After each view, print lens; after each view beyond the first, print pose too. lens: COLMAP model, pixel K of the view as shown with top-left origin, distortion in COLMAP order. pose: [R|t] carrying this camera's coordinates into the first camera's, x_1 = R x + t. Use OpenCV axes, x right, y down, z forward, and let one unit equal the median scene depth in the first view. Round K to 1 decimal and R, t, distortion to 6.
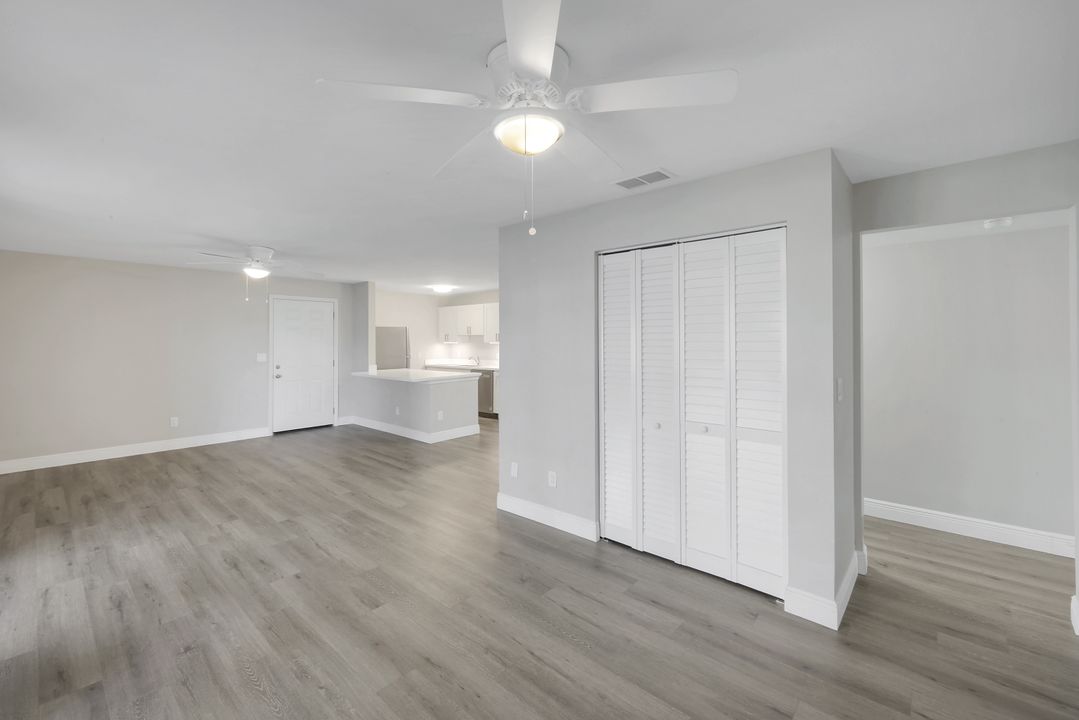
lens RADIAL K [[455.4, 0, 543.1], [0, 455.4, 339.3], [0, 0, 1]] dist [0.002229, -0.000149]
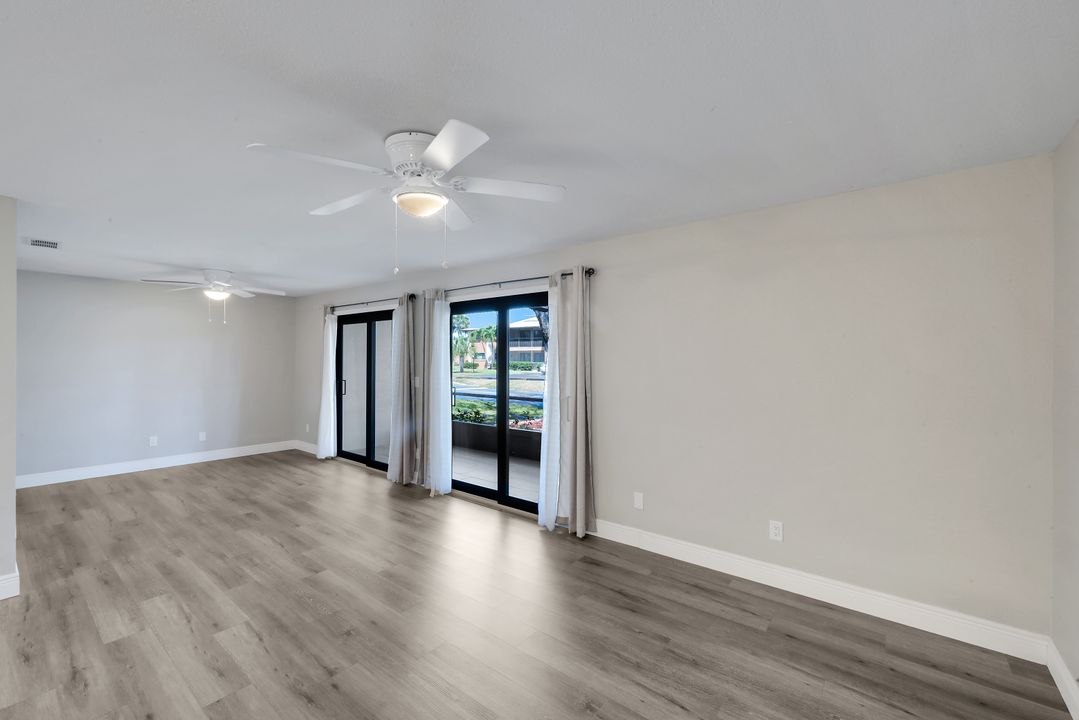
lens RADIAL K [[445.9, 0, 532.8], [0, 445.9, 361.6], [0, 0, 1]] dist [-0.000336, -0.000119]
pose [[-0.999144, -0.000183, -0.041370, -0.900438], [-0.000163, 1.000000, -0.000479, 0.013014], [0.041370, -0.000471, -0.999144, 1.793281]]
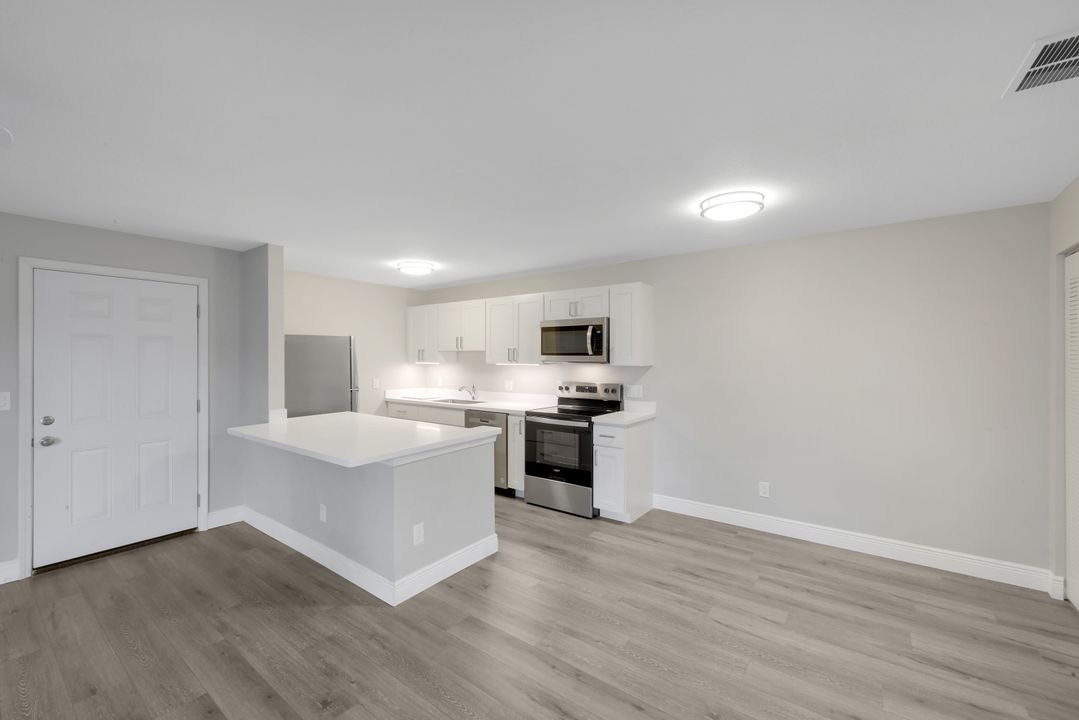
lens RADIAL K [[443.1, 0, 539.5], [0, 443.1, 360.0], [0, 0, 1]] dist [0.000584, -0.000194]
pose [[0.997218, -0.000722, 0.074541, -0.242501], [0.000075, 0.999962, 0.008684, -0.005587], [-0.074544, -0.008654, 0.997180, 0.977209]]
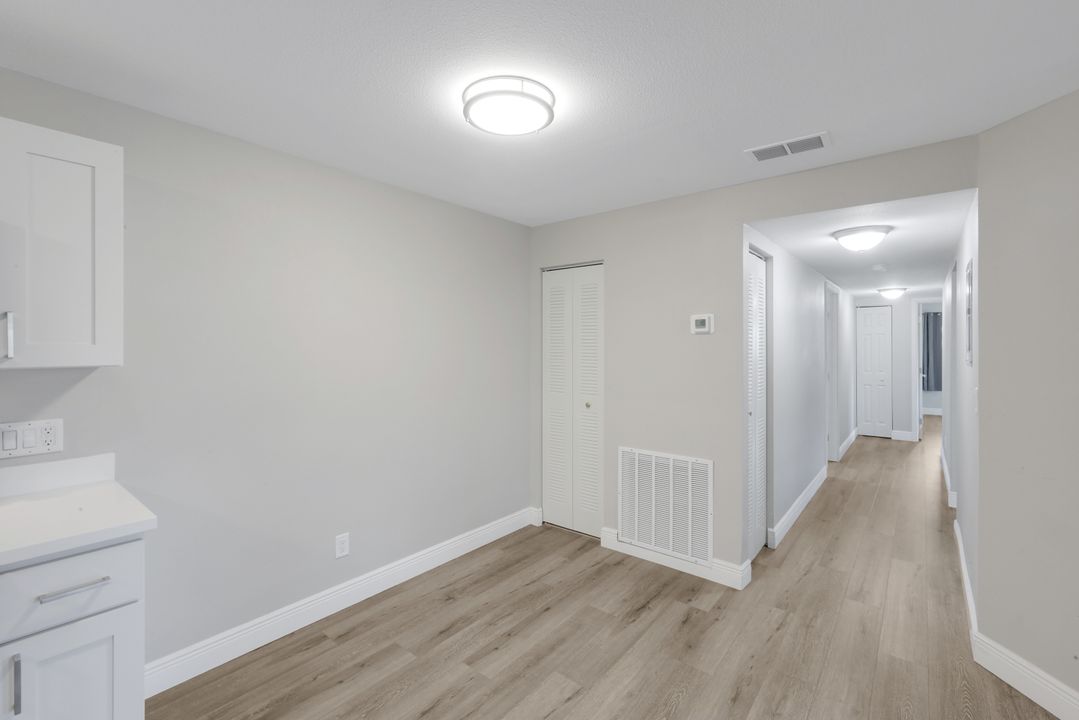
lens RADIAL K [[473.7, 0, 522.4], [0, 473.7, 345.6], [0, 0, 1]] dist [0.000632, -0.000047]
pose [[-0.037895, 0.003968, 0.999274, -0.376039], [0.000272, 0.999992, -0.003960, 0.001393], [-0.999282, 0.000122, -0.037896, 1.682922]]
